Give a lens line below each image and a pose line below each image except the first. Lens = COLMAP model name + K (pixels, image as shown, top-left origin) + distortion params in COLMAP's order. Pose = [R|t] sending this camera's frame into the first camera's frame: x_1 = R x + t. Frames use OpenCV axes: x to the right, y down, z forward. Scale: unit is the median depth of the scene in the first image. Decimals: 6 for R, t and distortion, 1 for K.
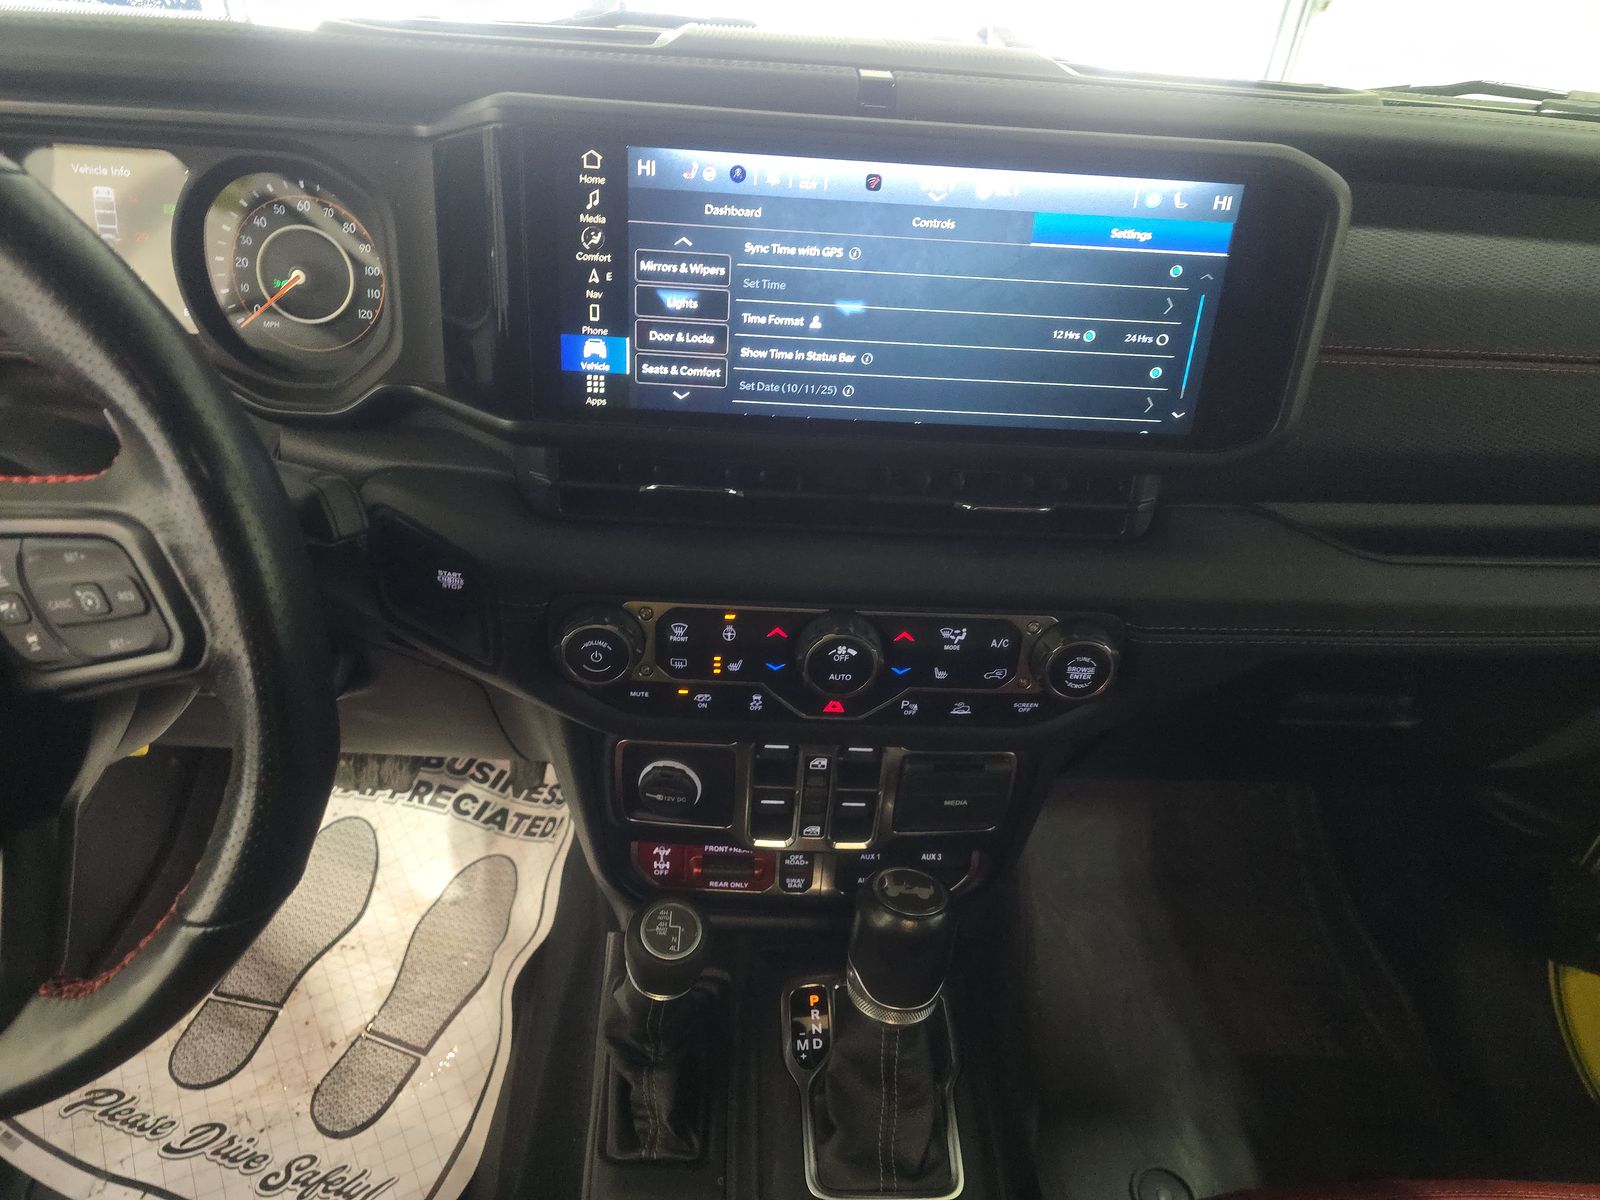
lens RADIAL K [[1062.6, 0, 802.1], [0, 1062.6, 587.3], [0, 0, 1]] dist [0.058920, -0.045470]
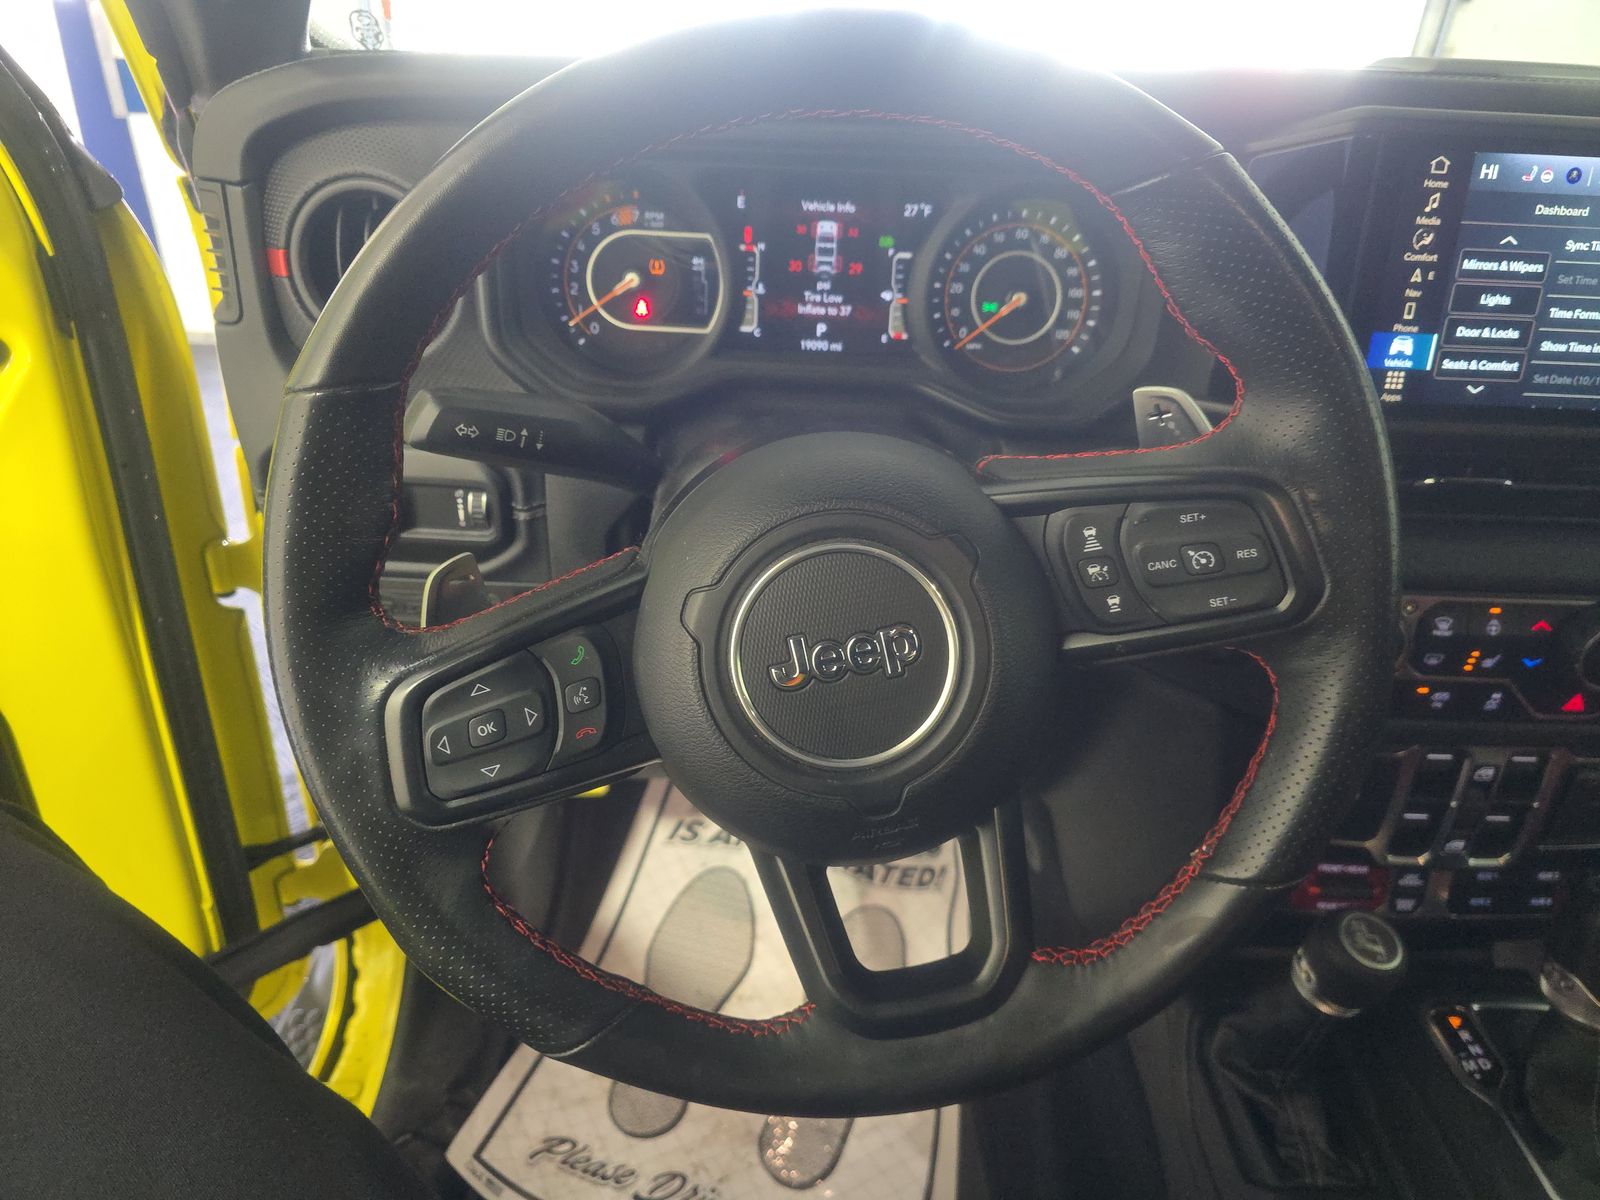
lens RADIAL K [[1085.6, 0, 796.5], [0, 1085.6, 590.0], [0, 0, 1]] dist [0.054388, -0.055860]
pose [[0.999579, -0.012432, -0.026221, -0.749904], [0.010351, 0.996895, -0.078054, 0.088619], [0.027110, 0.077749, 0.996604, -0.056987]]
